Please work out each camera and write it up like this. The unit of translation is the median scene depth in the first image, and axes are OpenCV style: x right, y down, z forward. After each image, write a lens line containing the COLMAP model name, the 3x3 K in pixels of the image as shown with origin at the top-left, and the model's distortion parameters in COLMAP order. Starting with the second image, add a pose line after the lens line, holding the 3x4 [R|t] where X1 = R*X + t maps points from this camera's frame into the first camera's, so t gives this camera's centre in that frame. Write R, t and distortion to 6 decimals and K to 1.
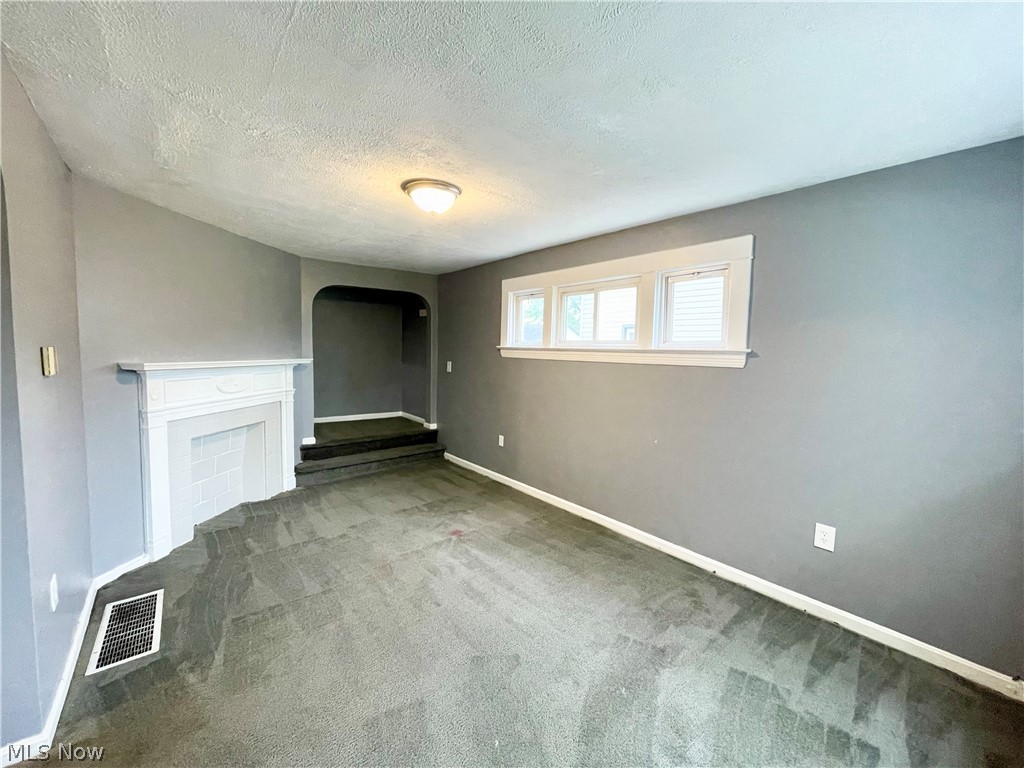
lens RADIAL K [[414.4, 0, 514.3], [0, 414.4, 382.0], [0, 0, 1]] dist [-0.000364, 0.000107]
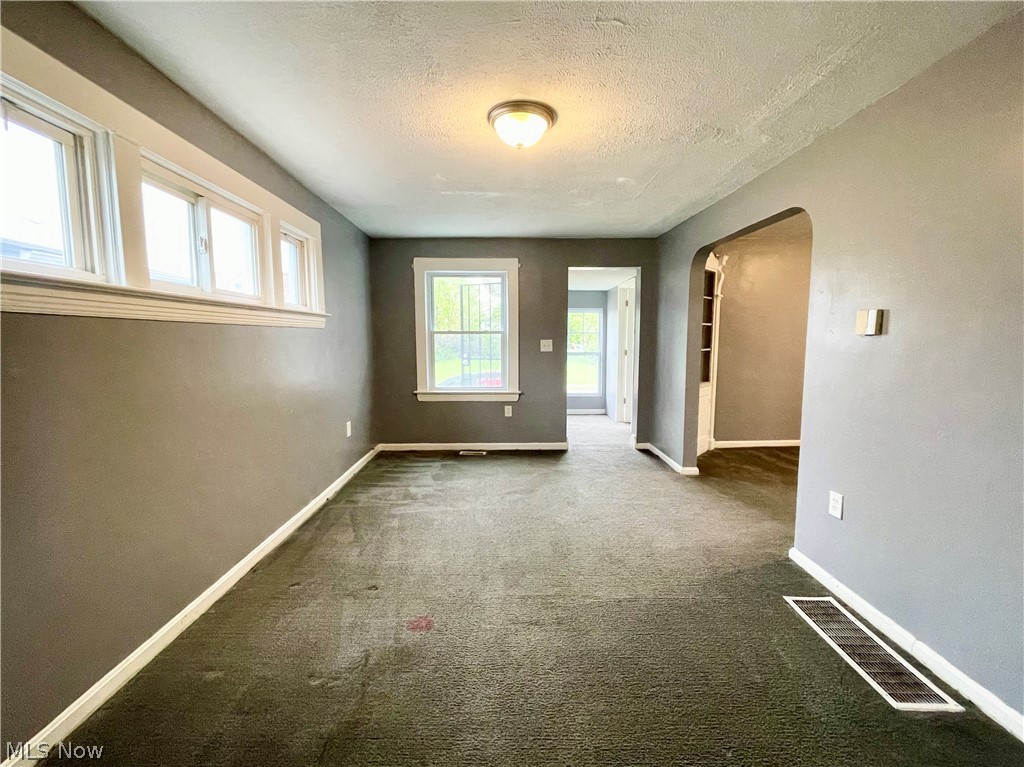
lens RADIAL K [[414.4, 0, 513.7], [0, 414.4, 379.3], [0, 0, 1]] dist [-0.000364, 0.000107]
pose [[-0.780809, -0.080309, 0.619586, -0.806053], [0.031897, 0.985287, 0.167907, -0.088500], [-0.623954, 0.150866, -0.766760, 1.863779]]
